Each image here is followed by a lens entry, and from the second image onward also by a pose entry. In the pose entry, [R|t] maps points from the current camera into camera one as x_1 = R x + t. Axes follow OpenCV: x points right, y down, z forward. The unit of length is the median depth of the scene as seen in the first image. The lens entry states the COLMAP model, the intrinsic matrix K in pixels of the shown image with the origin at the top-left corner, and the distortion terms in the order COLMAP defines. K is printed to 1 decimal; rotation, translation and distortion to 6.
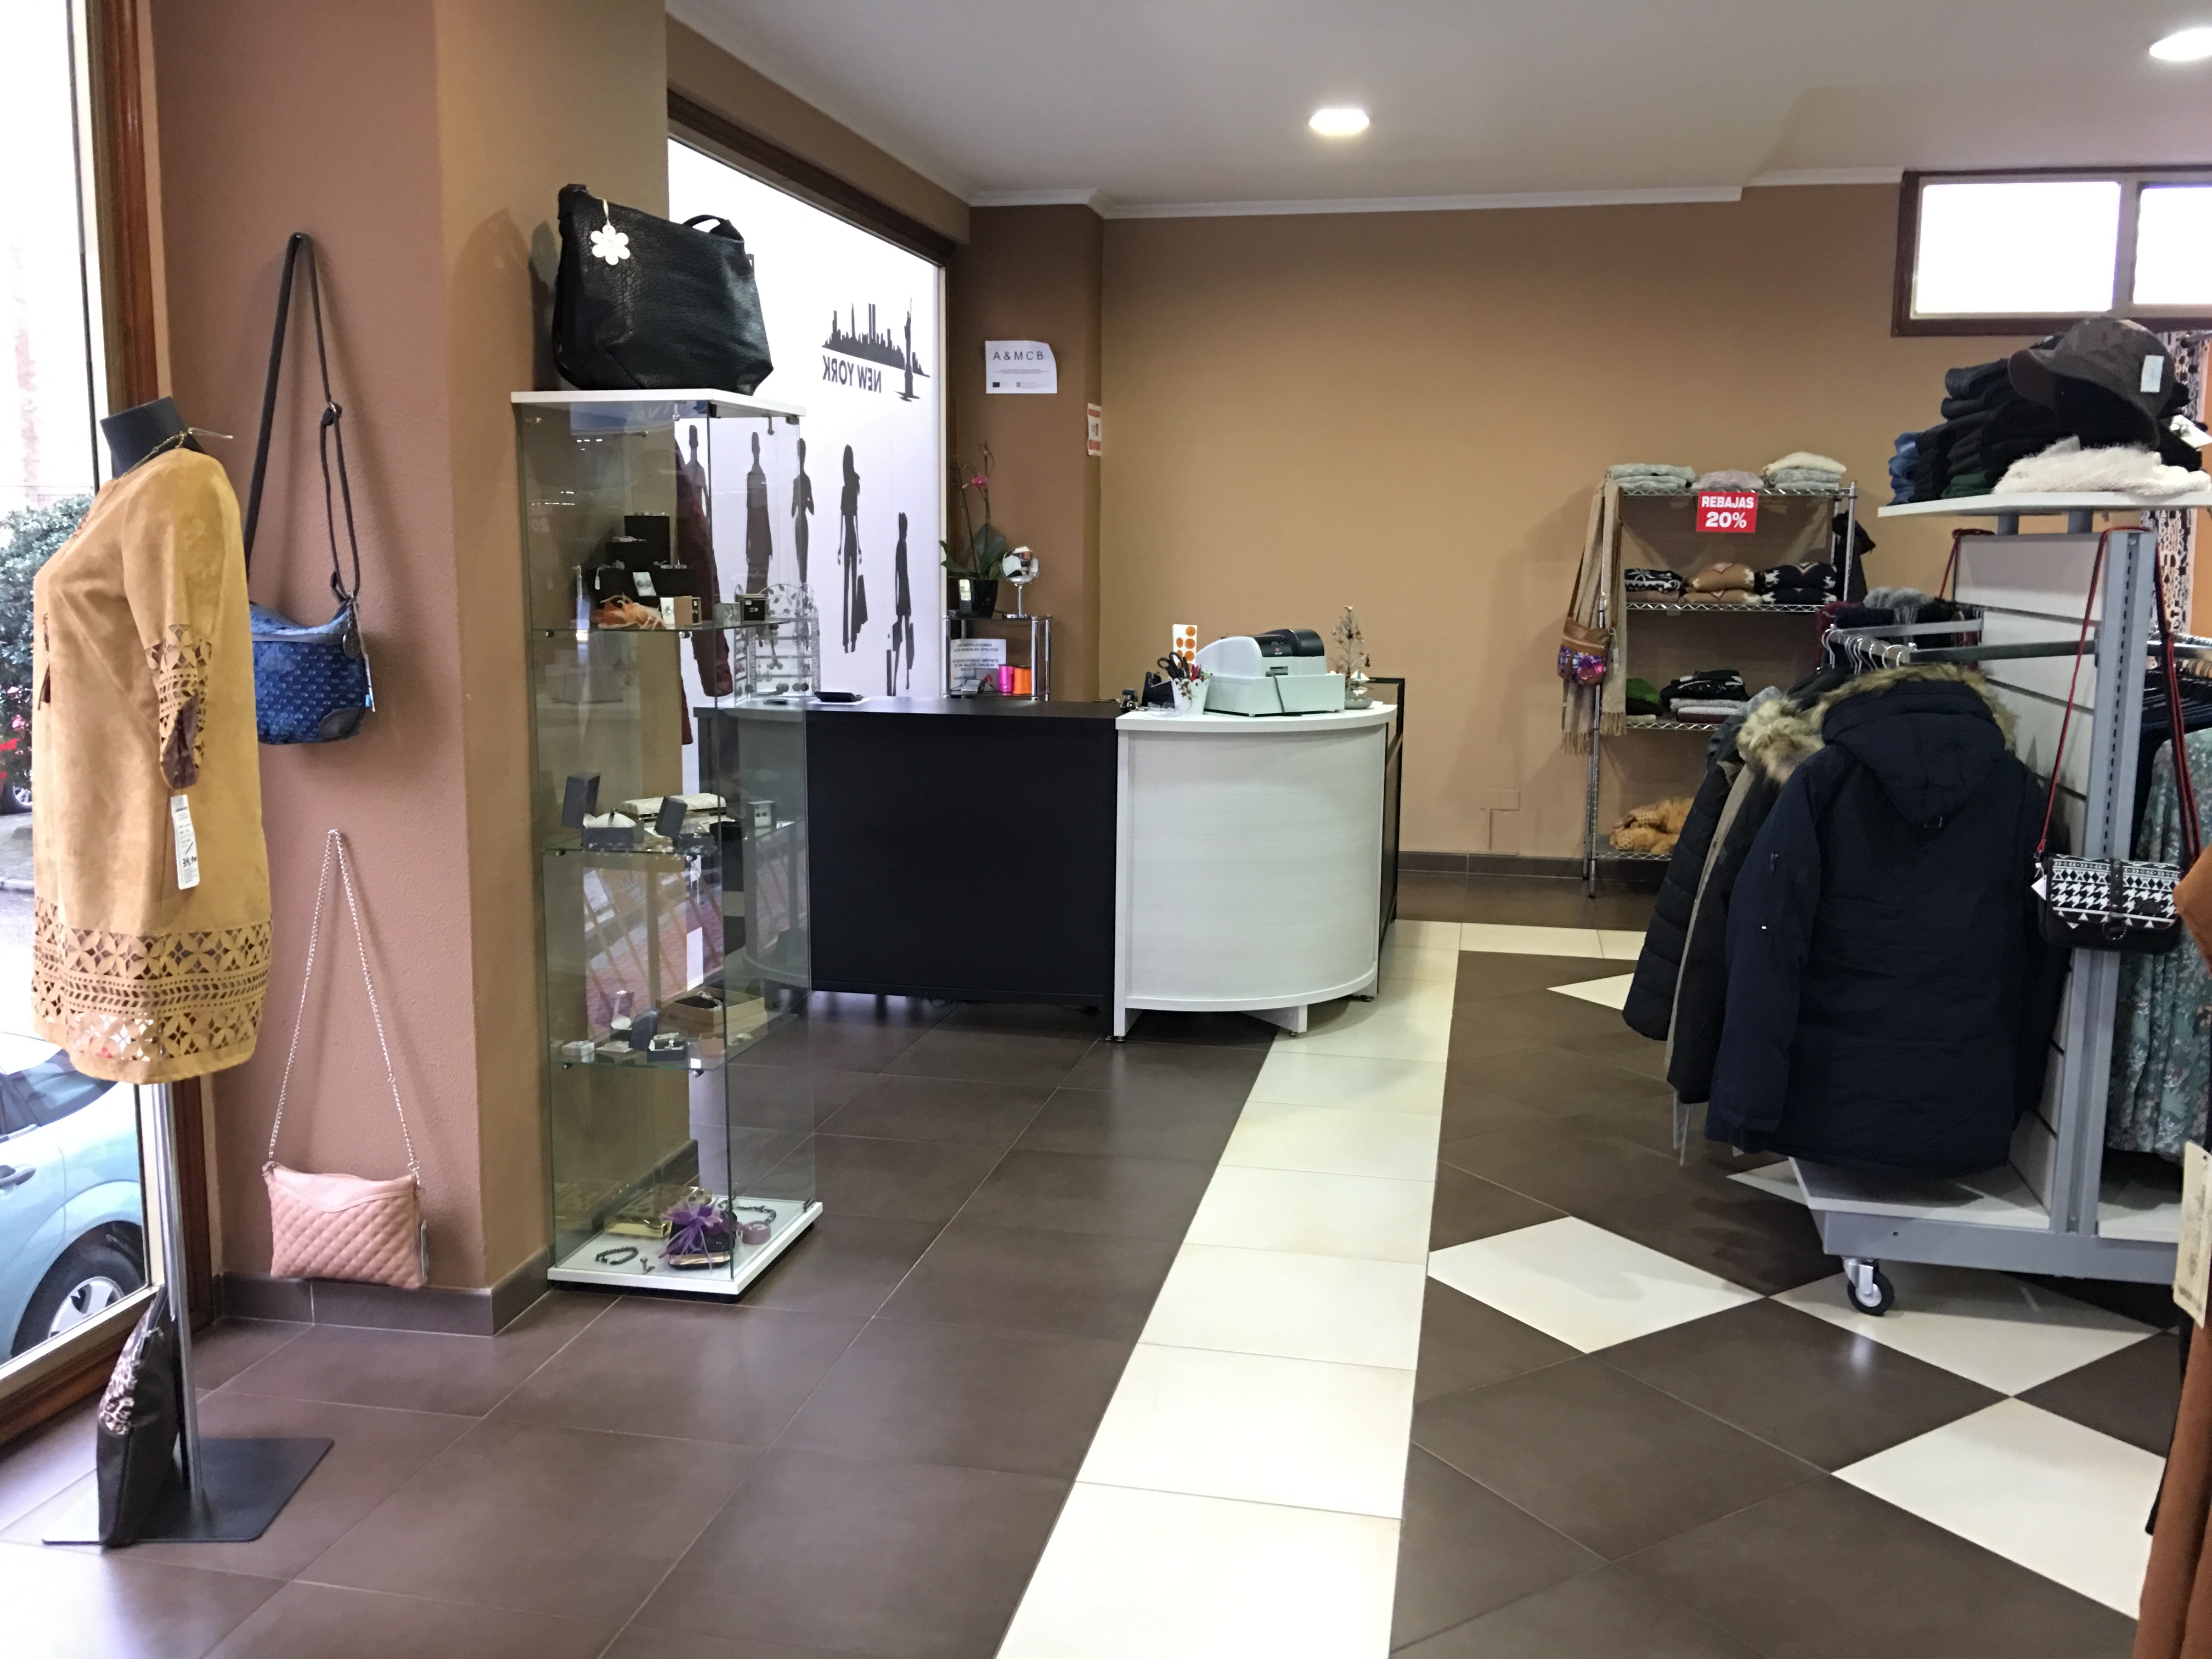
lens RADIAL K [[1869.5, 0, 1105.4], [0, 1869.5, 819.1], [0, 0, 1]] dist [-0.006427, -0.008267]
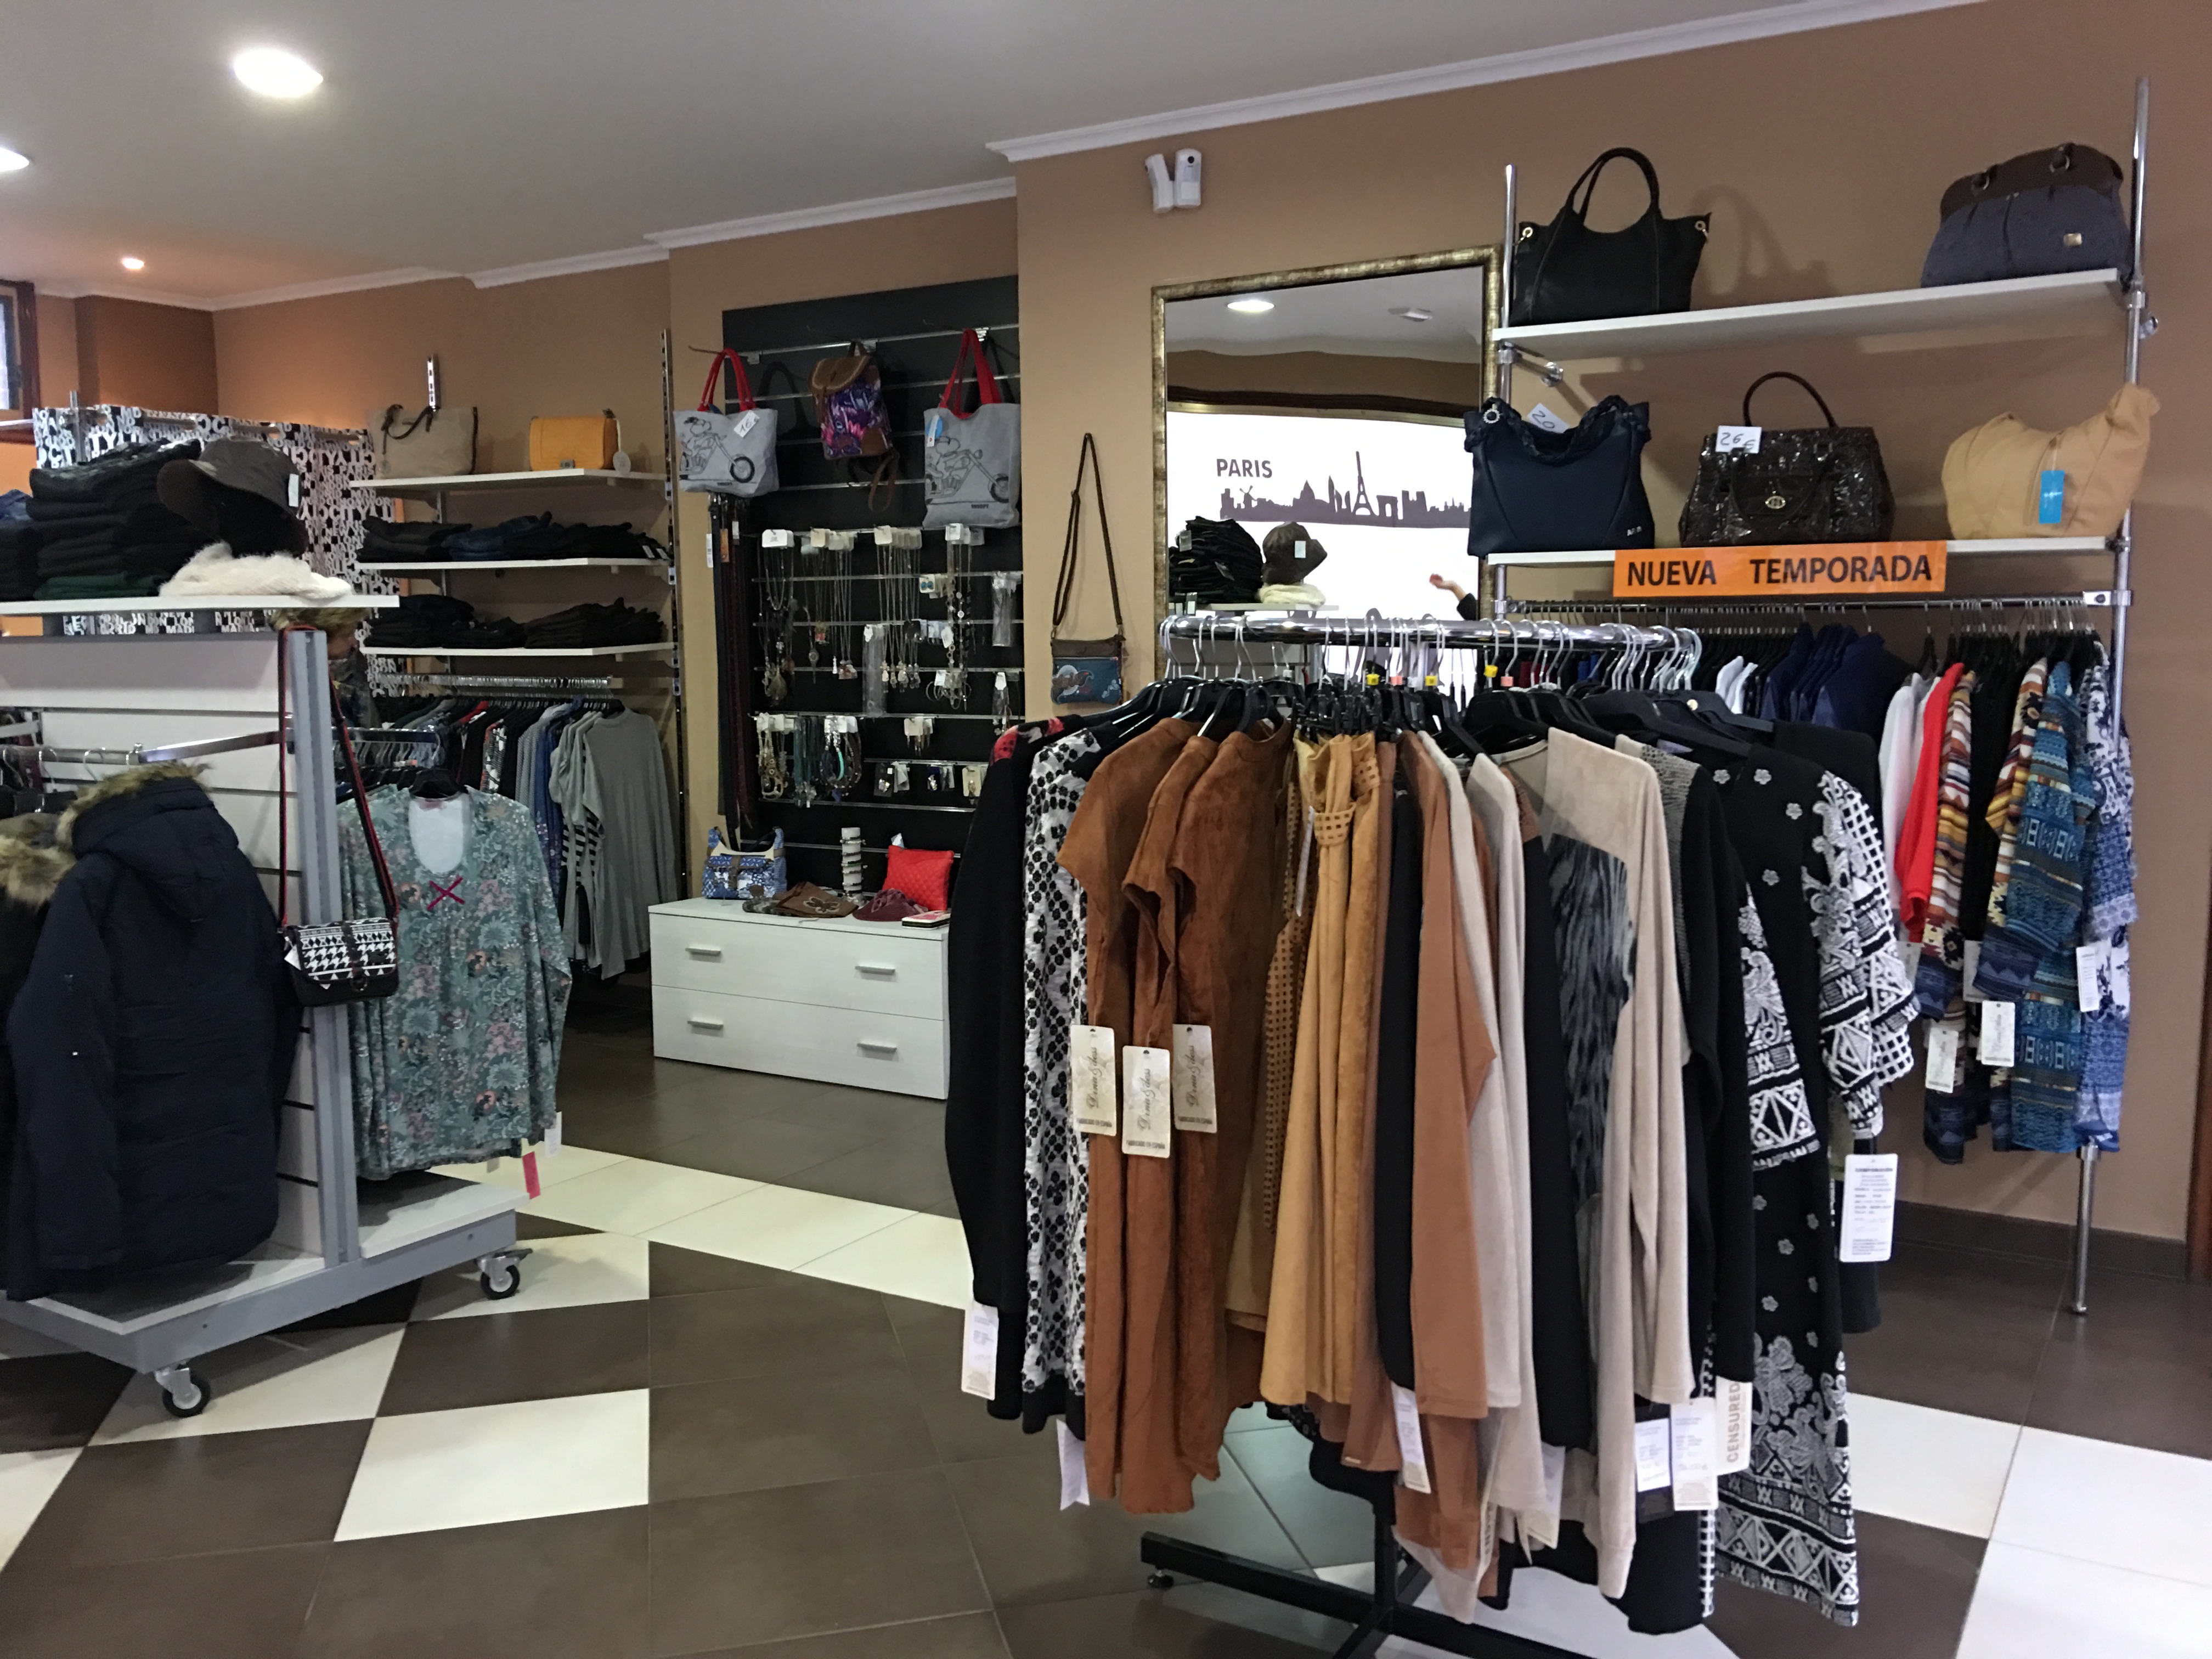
lens RADIAL K [[1869.5, 0, 1105.9], [0, 1869.5, 834.0], [0, 0, 1]] dist [-0.006427, -0.008267]
pose [[0.326665, -0.113224, 0.938334, -0.347181], [0.151914, 0.986180, 0.066110, -0.033963], [-0.932851, 0.120950, 0.339351, 0.180163]]
